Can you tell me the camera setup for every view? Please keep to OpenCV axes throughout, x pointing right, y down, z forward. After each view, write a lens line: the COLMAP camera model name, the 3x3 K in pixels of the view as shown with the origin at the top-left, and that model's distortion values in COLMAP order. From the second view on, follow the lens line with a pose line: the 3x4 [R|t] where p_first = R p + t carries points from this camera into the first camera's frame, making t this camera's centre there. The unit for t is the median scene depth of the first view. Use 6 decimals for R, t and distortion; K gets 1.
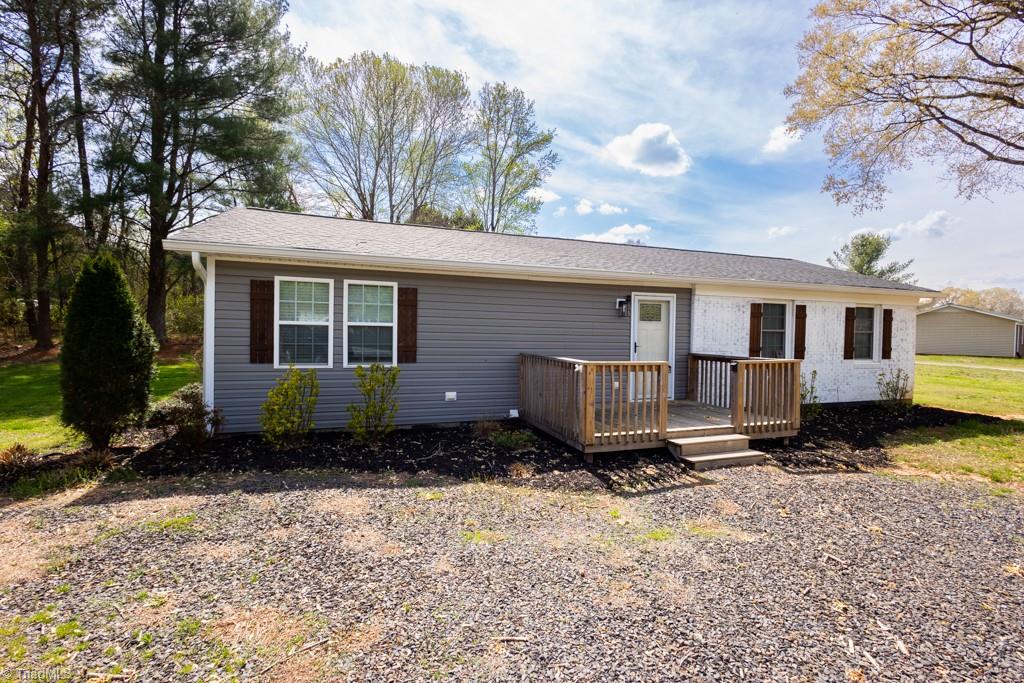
lens RADIAL K [[470.4, 0, 510.9], [0, 470.4, 339.4], [0, 0, 1]] dist [0.005889, -0.001126]
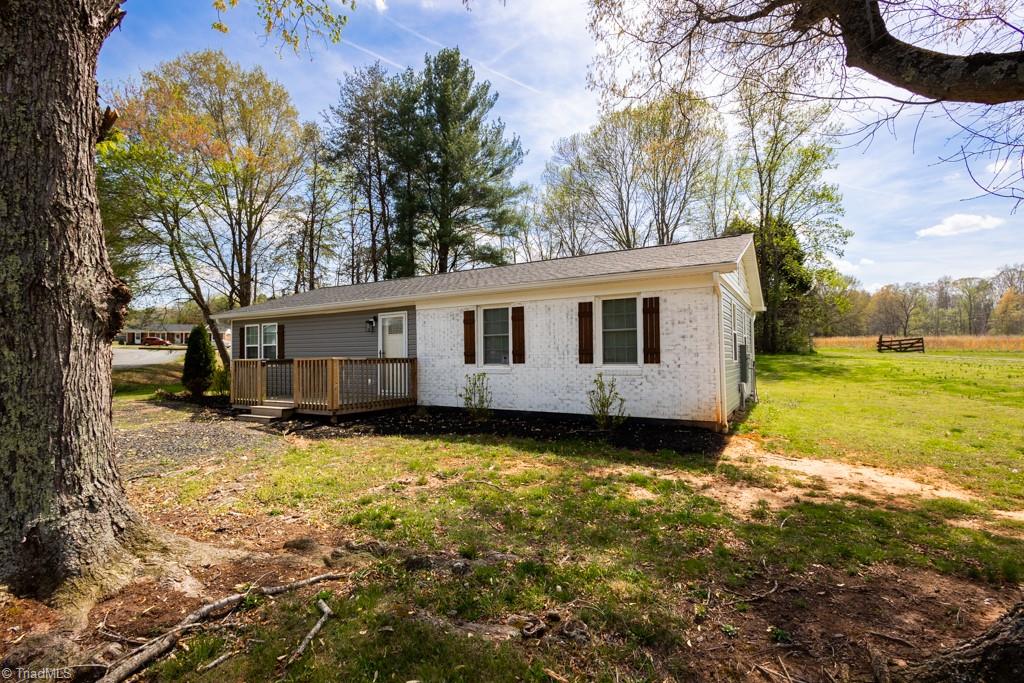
lens RADIAL K [[470.4, 0, 510.2], [0, 470.4, 345.5], [0, 0, 1]] dist [0.005889, -0.001126]
pose [[0.629261, -0.032334, -0.776521, 1.380660], [0.022579, 0.999473, -0.023321, 0.028459], [0.776866, -0.002858, 0.629660, 0.394782]]
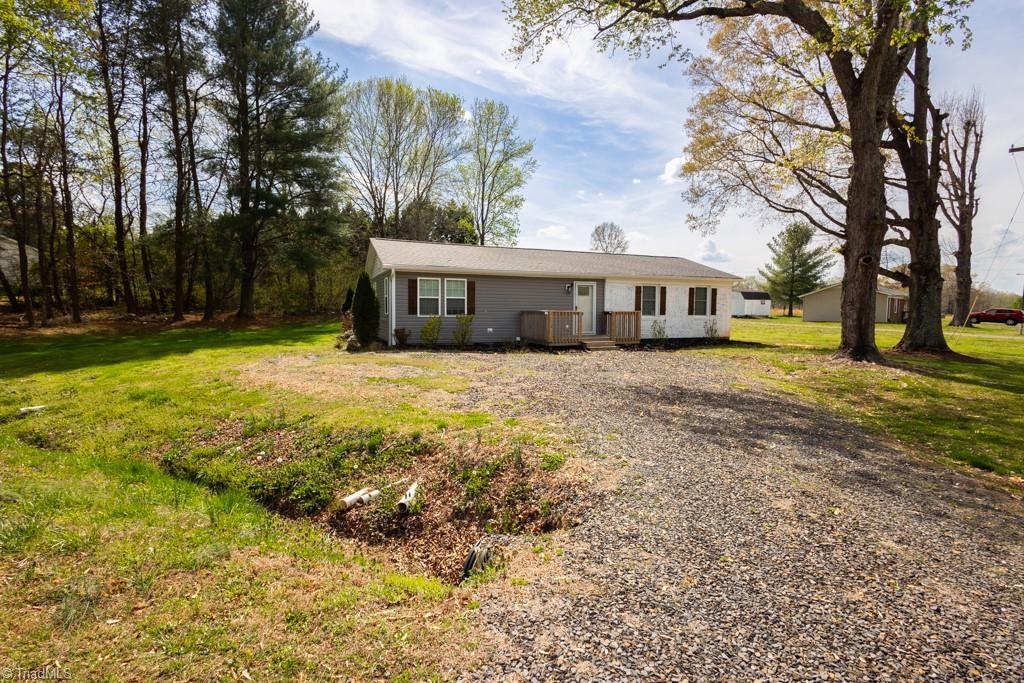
lens RADIAL K [[470.4, 0, 506.2], [0, 470.4, 341.4], [0, 0, 1]] dist [0.005889, -0.001126]
pose [[0.999442, -0.012141, 0.031130, -0.094284], [0.010617, 0.998759, 0.048659, 0.051750], [-0.031682, -0.048302, 0.998330, -0.940264]]
